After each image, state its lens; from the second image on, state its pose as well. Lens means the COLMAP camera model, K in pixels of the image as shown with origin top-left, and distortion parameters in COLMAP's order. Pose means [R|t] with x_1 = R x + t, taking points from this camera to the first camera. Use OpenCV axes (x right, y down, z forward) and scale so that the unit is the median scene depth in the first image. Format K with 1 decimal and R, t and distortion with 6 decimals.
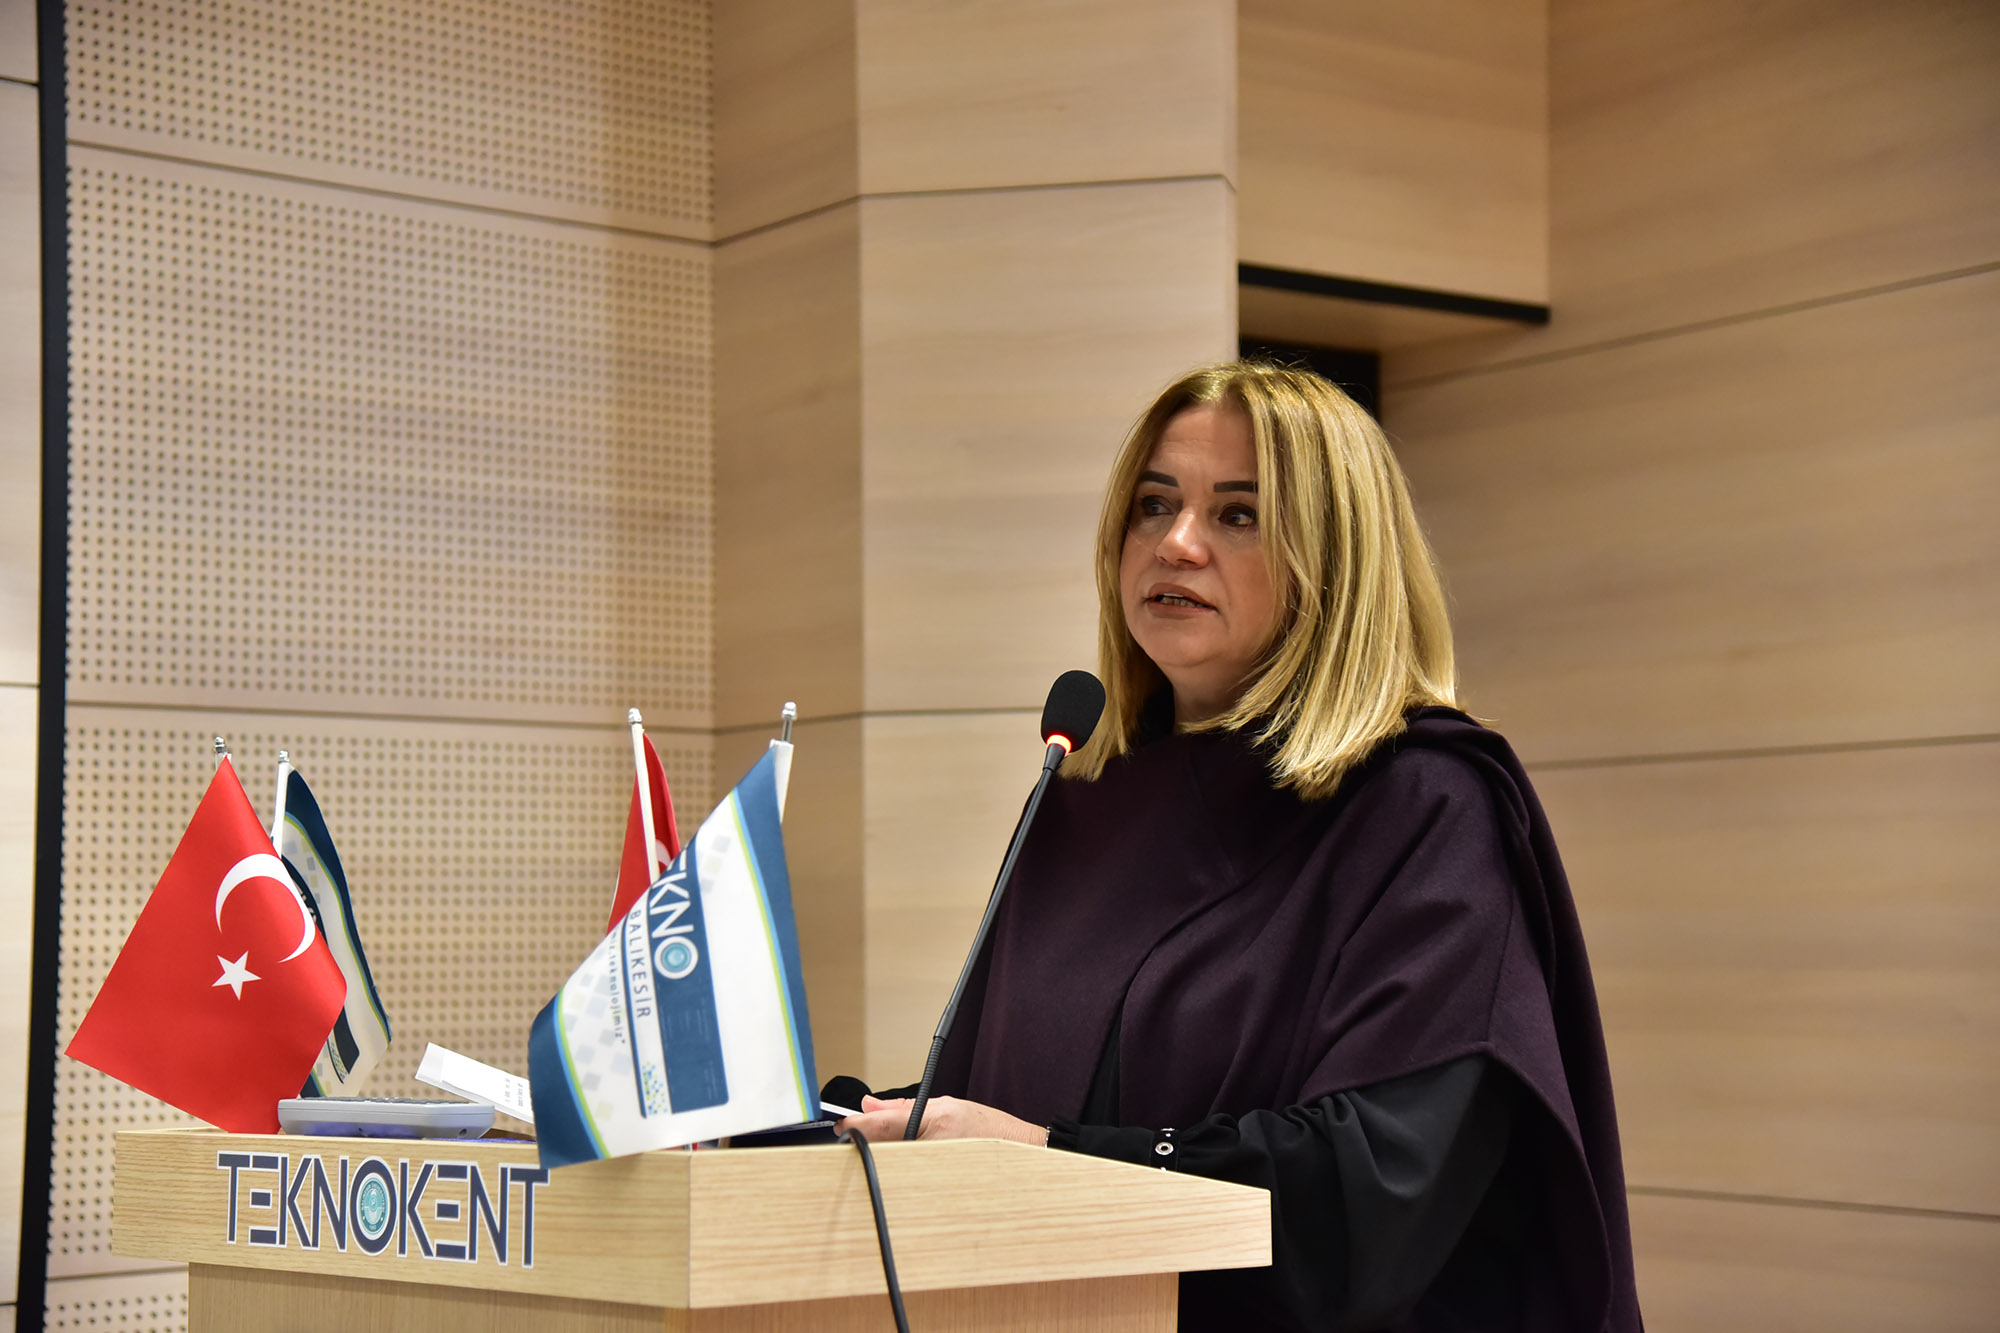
lens RADIAL K [[3681.6, 0, 1000.0], [0, 3681.6, 666.5], [0, 0, 1]] dist [0.416881, 0.166278]
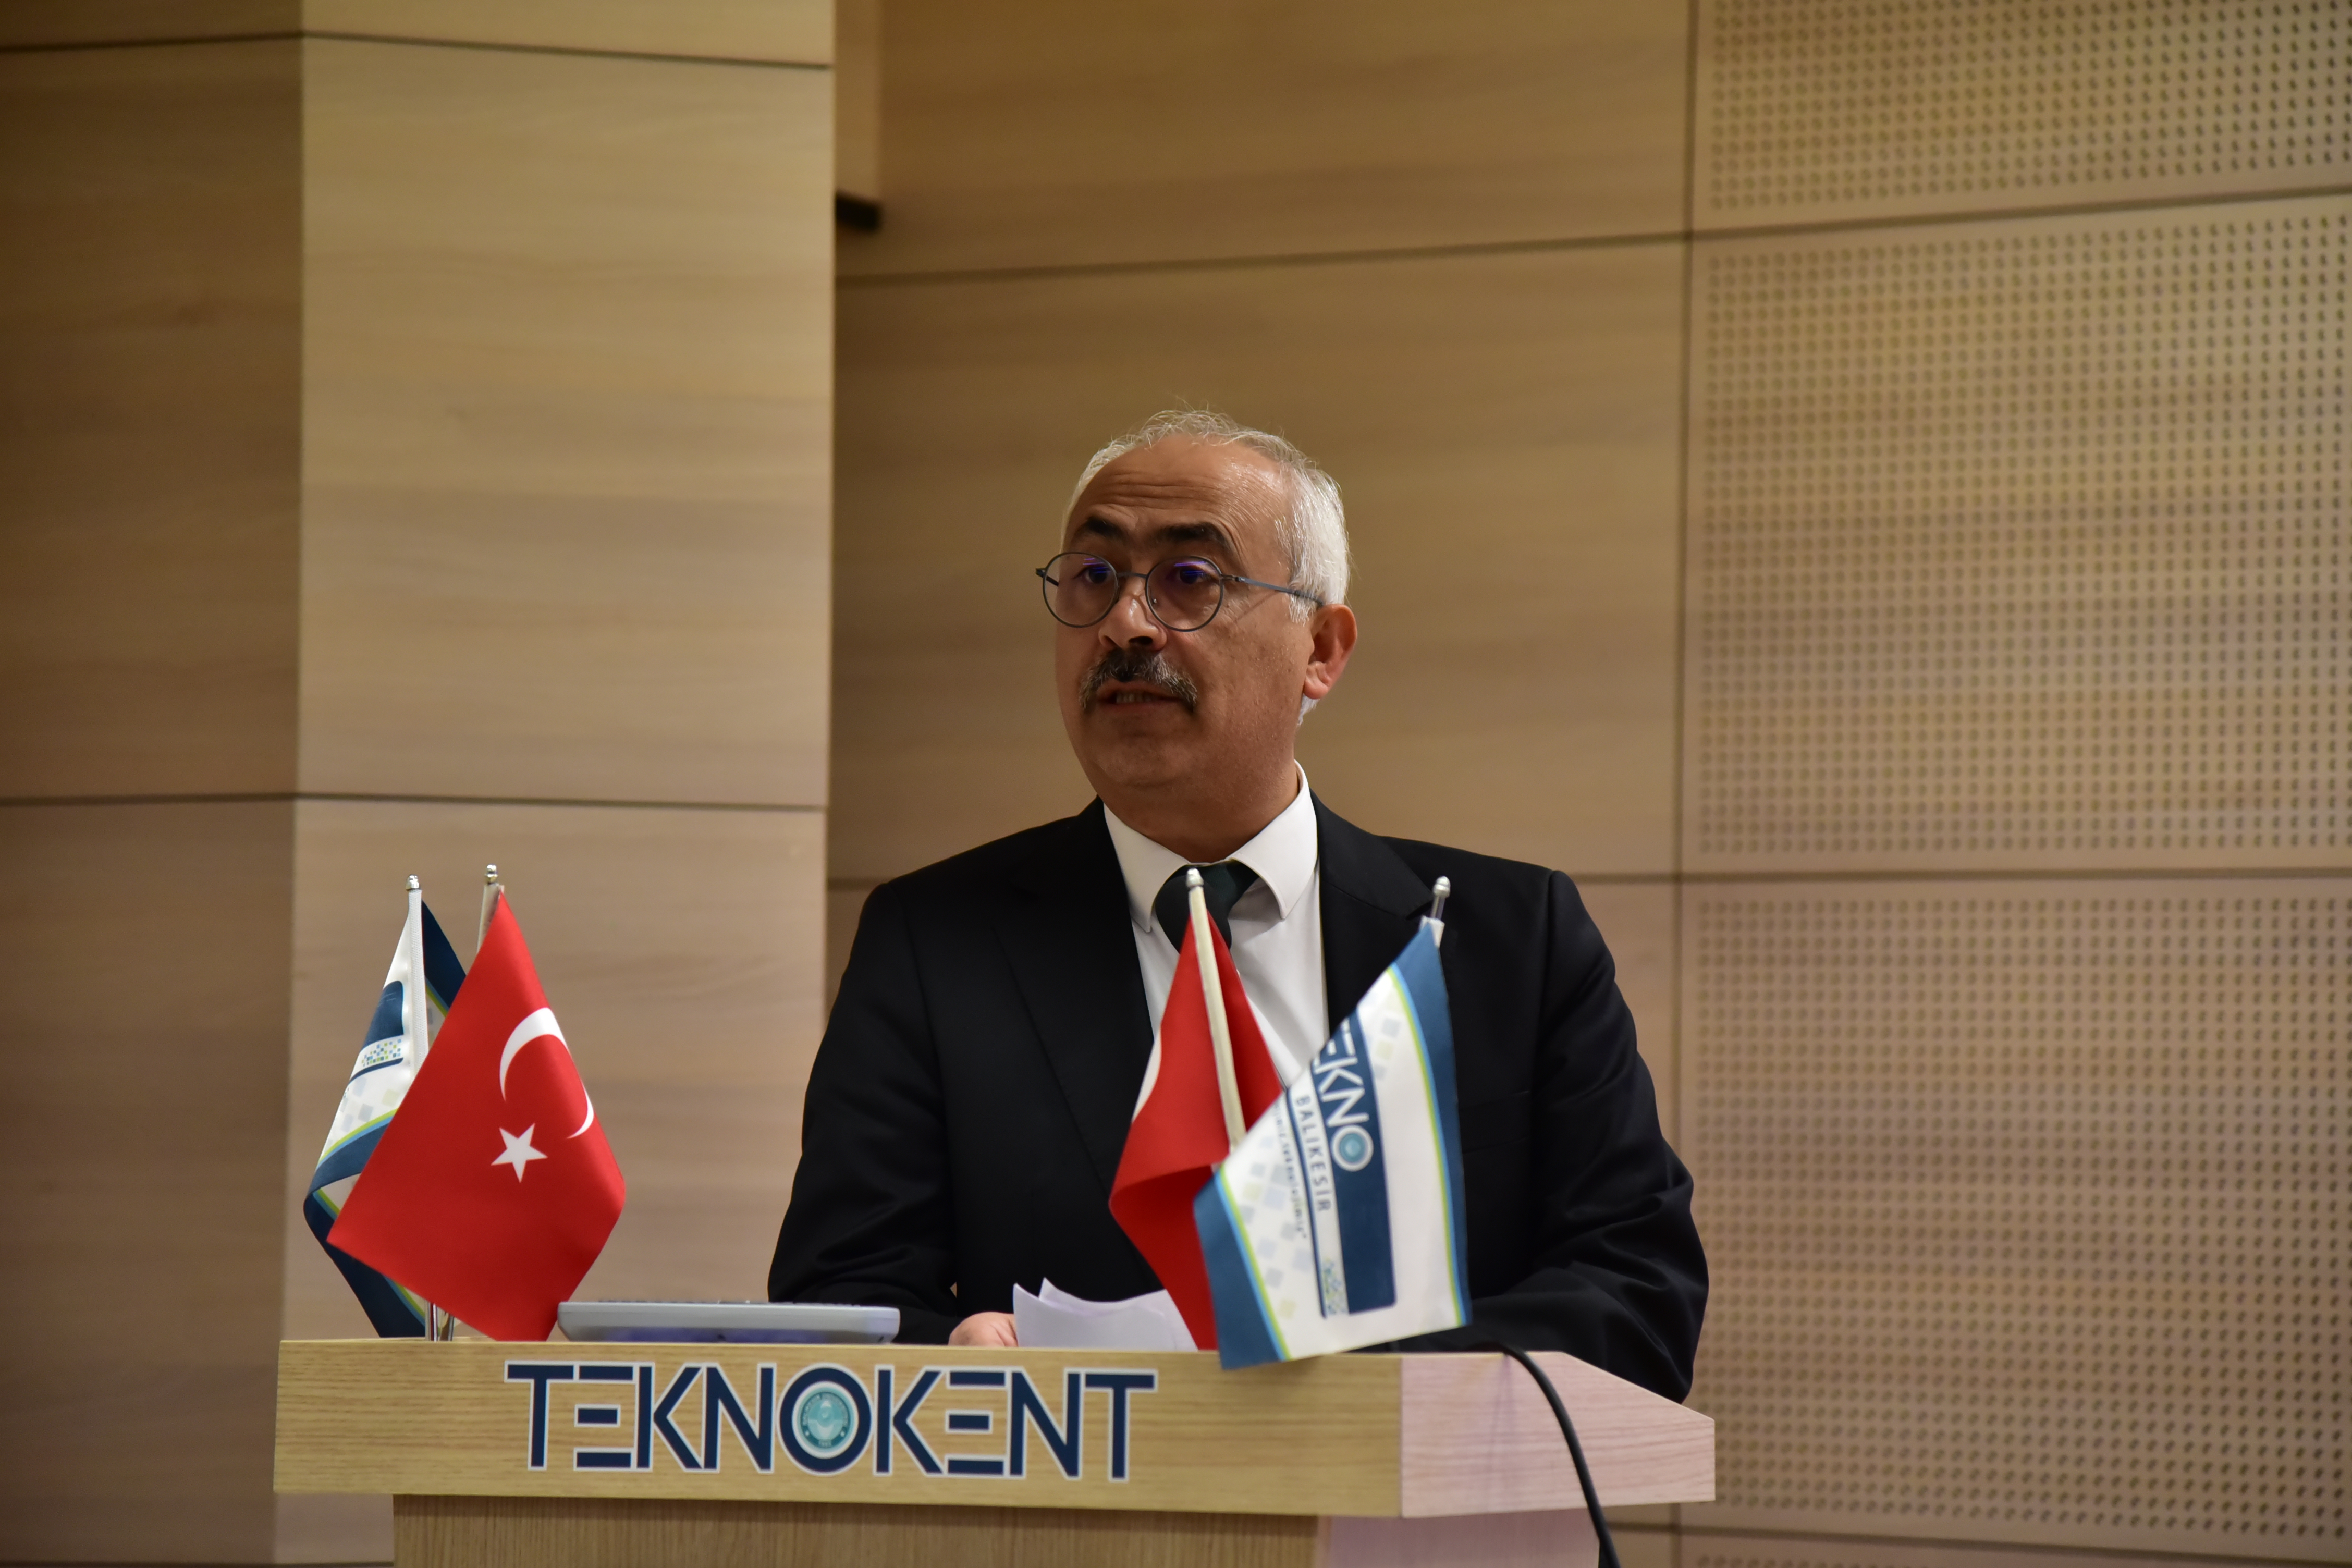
lens RADIAL K [[7841.0, 0, 1176.0], [0, 7841.0, 784.0], [0, 0, 1]] dist [1.172053, -0.049328]
pose [[0.907879, 0.041521, 0.417172, -0.899169], [-0.053729, 0.998401, 0.017558, -0.042550], [-0.415776, -0.038355, 0.908658, -0.730274]]
